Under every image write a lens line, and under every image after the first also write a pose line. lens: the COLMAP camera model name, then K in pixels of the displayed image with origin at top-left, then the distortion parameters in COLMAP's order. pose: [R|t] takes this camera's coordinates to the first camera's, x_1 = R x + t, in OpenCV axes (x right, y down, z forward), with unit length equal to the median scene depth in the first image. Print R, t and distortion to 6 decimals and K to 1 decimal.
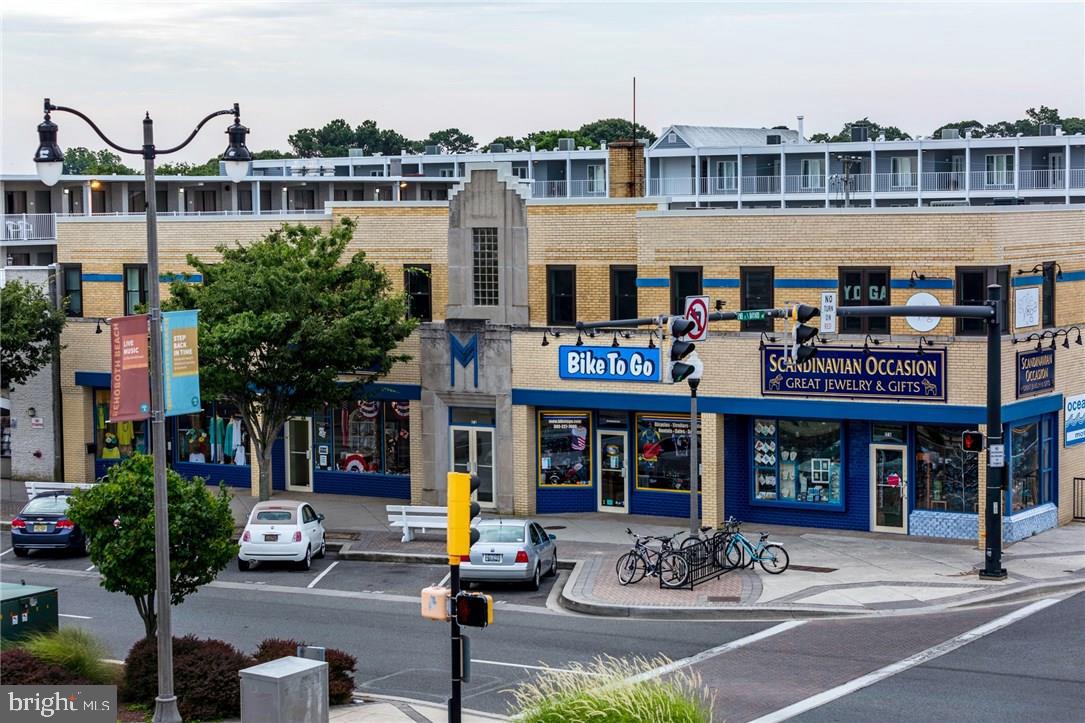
lens RADIAL K [[2265.6, 0, 542.5], [0, 2265.6, 361.5], [0, 0, 1]] dist [0.069416, -0.063264]
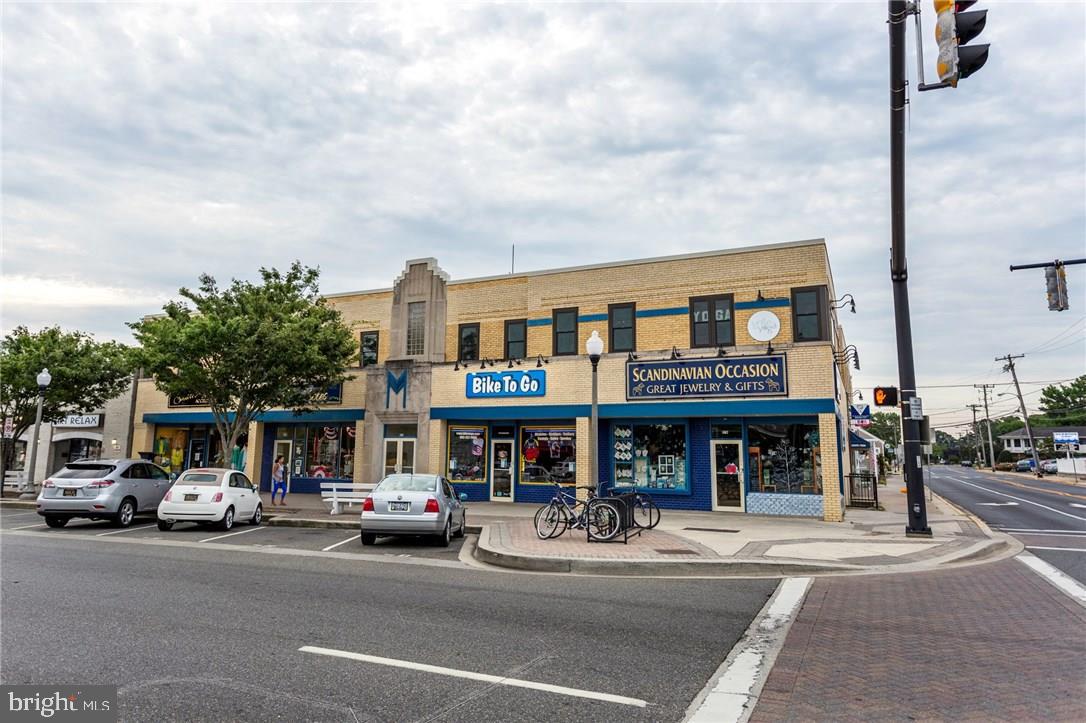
lens RADIAL K [[701.1, 0, 525.8], [0, 701.1, 339.9], [0, 0, 1]] dist [-0.009234, 0.000232]
pose [[0.992958, 0.043889, 0.110040, -0.004703], [-0.017298, 0.972603, -0.231826, 0.070807], [-0.117200, 0.228290, 0.966513, 0.585644]]
